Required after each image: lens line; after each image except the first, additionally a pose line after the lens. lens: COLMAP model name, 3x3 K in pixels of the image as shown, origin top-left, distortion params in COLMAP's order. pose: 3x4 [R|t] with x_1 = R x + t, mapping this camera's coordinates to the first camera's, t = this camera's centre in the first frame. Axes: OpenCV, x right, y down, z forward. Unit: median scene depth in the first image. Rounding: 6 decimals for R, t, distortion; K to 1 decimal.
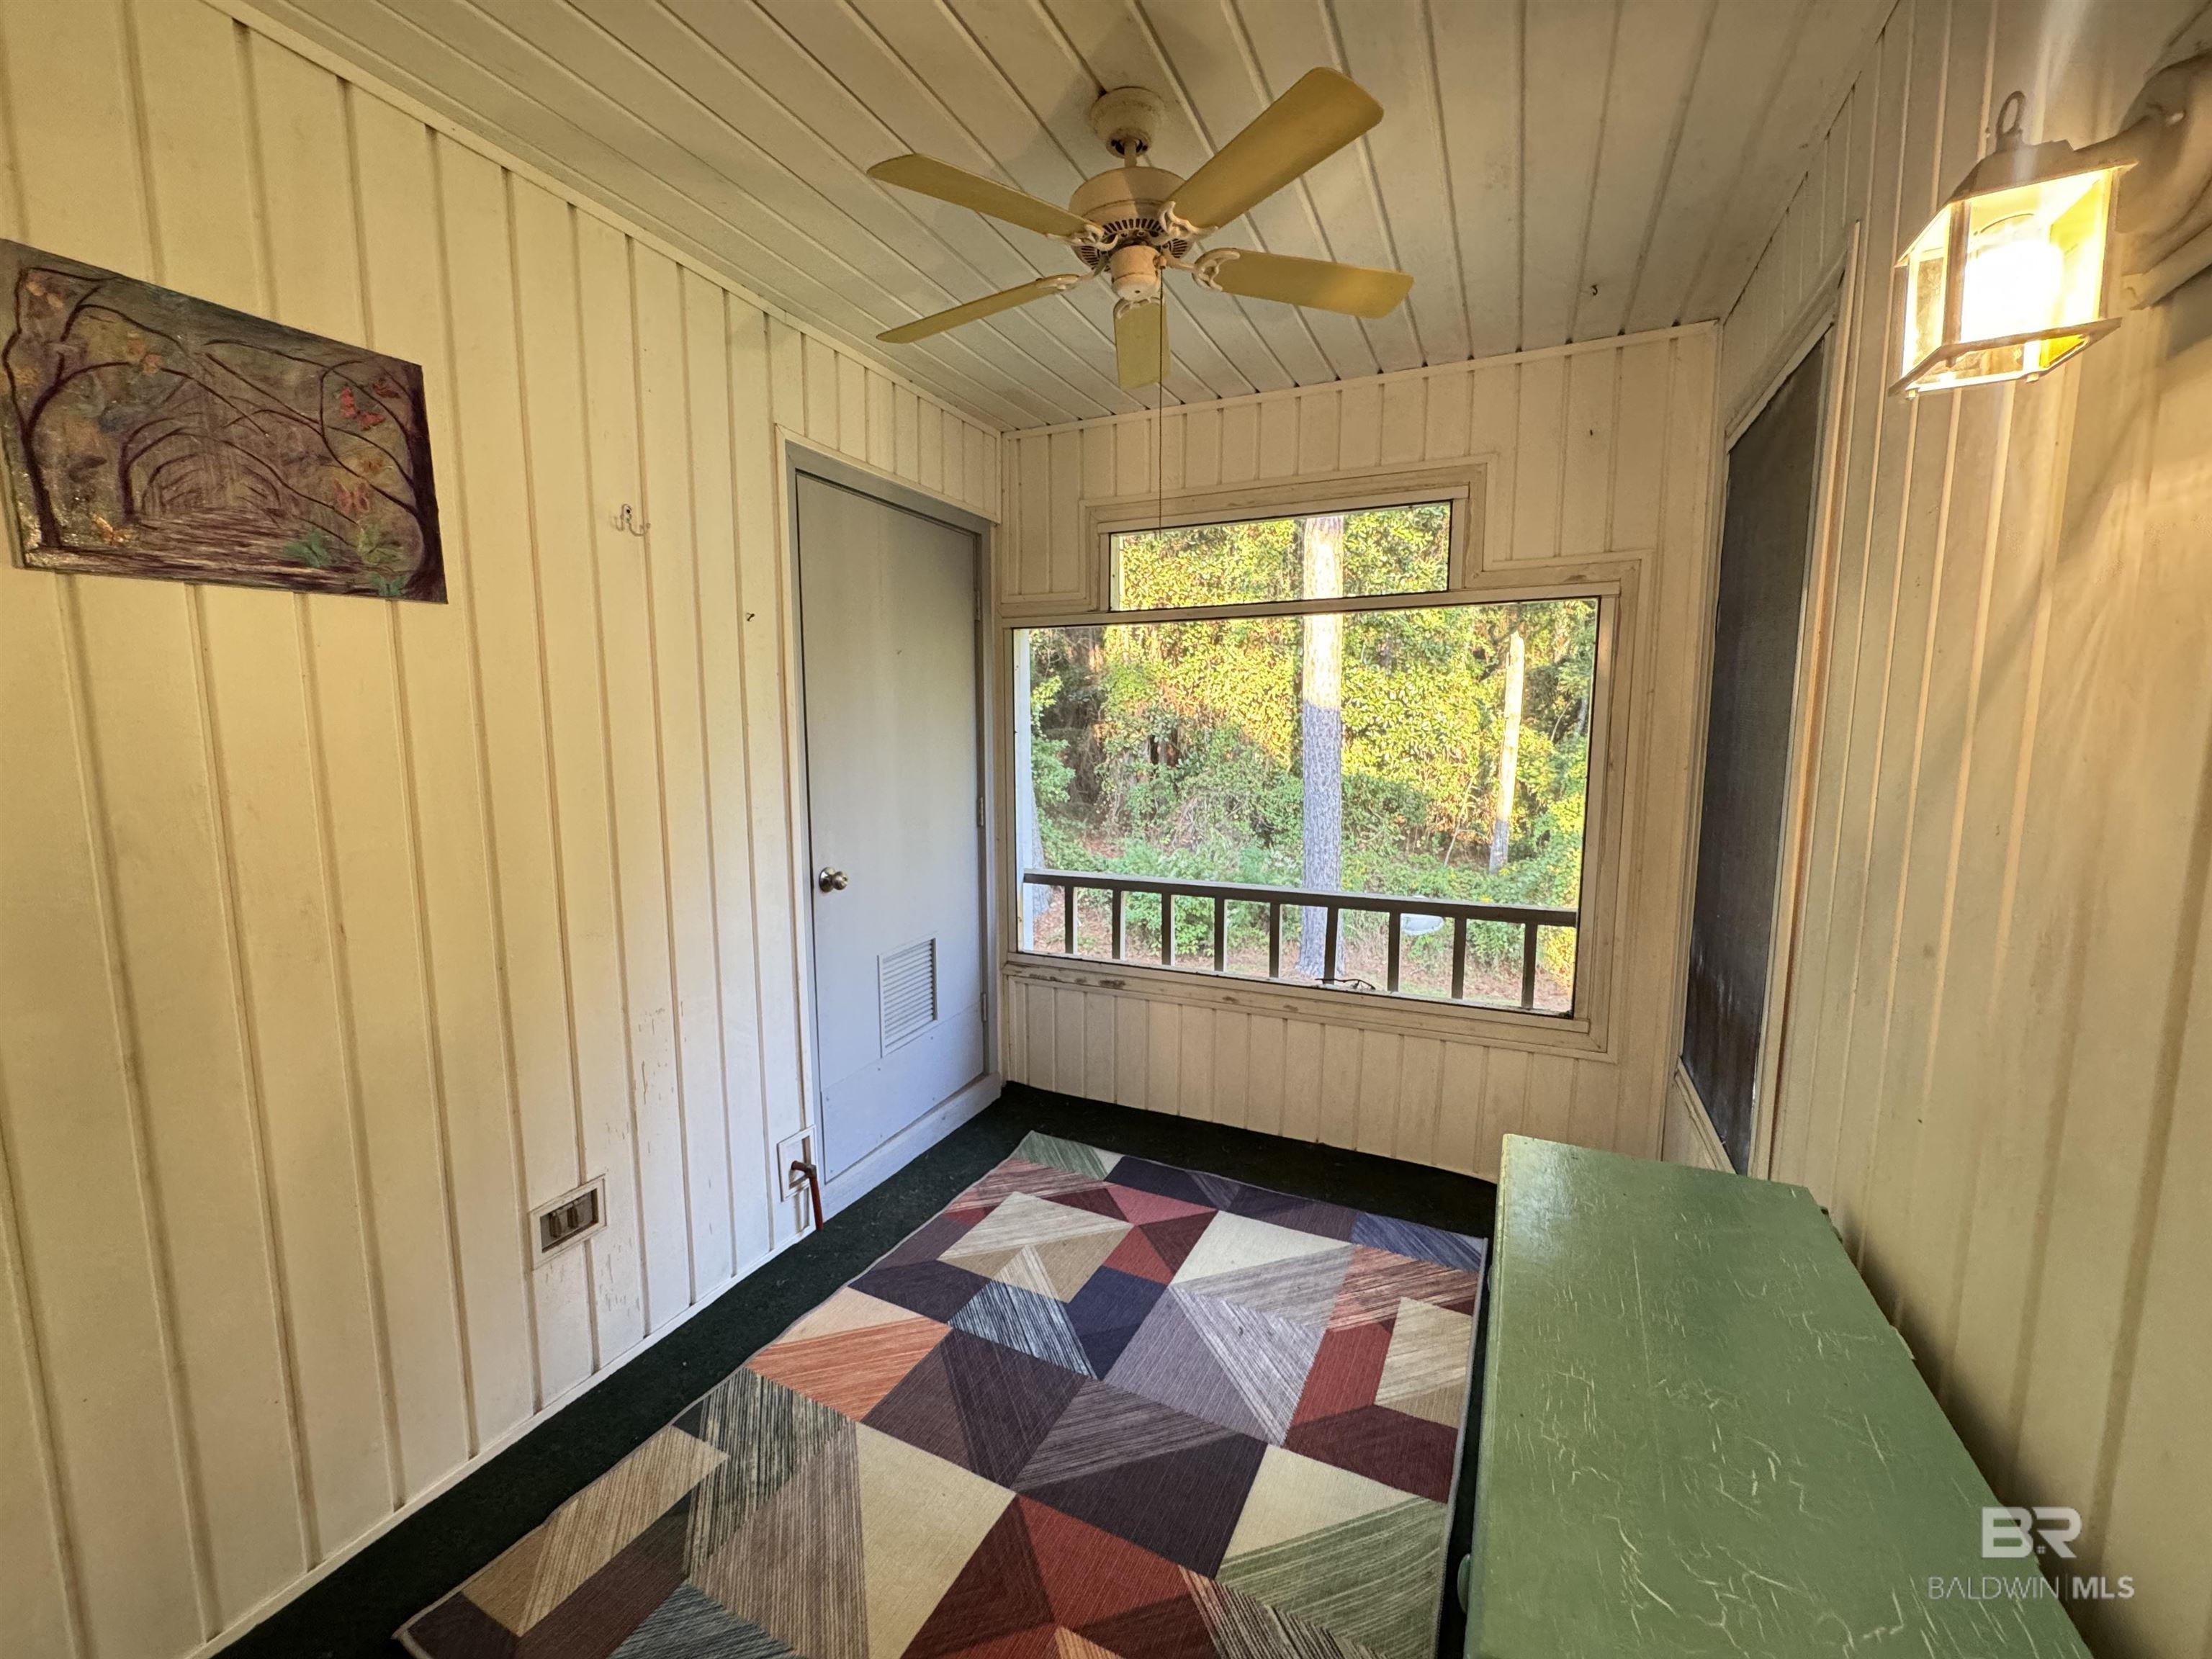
lens RADIAL K [[882.3, 0, 1106.4], [0, 882.3, 828.3], [0, 0, 1]] dist [-0.003217, 0.000264]
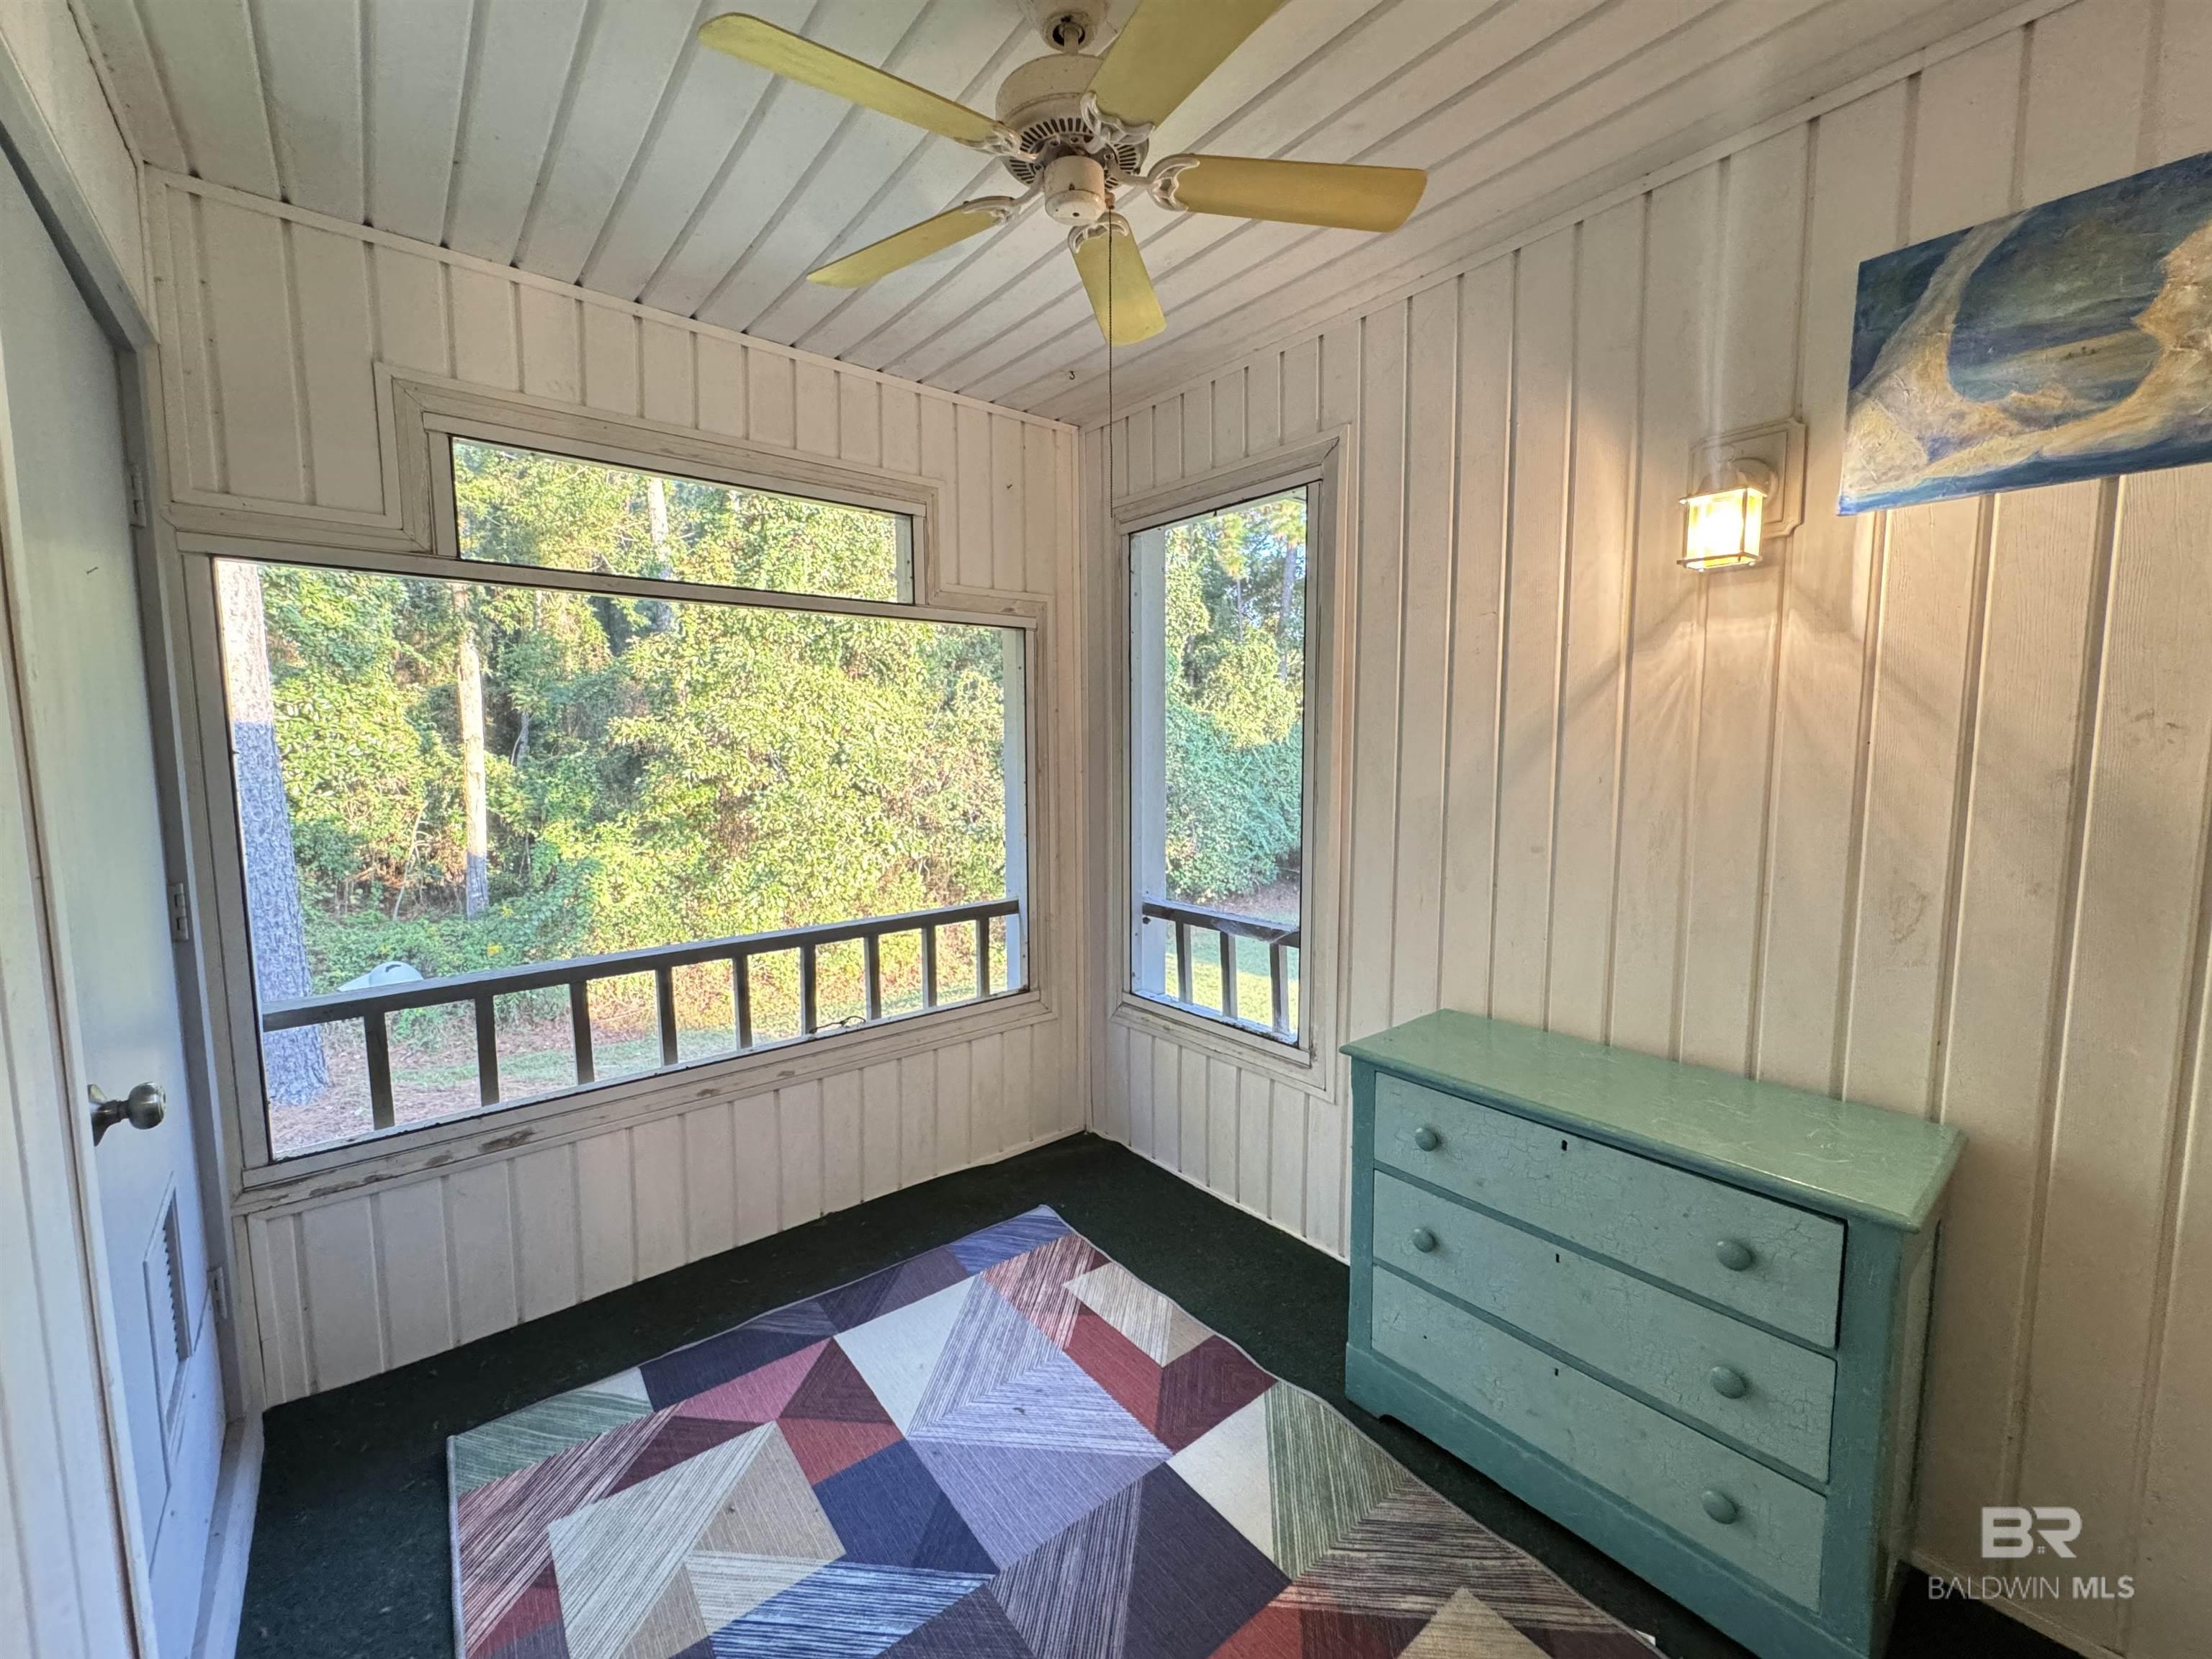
lens RADIAL K [[882.3, 0, 1106.4], [0, 882.3, 828.3], [0, 0, 1]] dist [-0.003217, 0.000264]
pose [[0.430549, -0.089072, 0.898161, -0.431830], [0.112720, 0.992634, 0.044407, -0.034829], [-0.895501, 0.082121, 0.437418, 0.372366]]
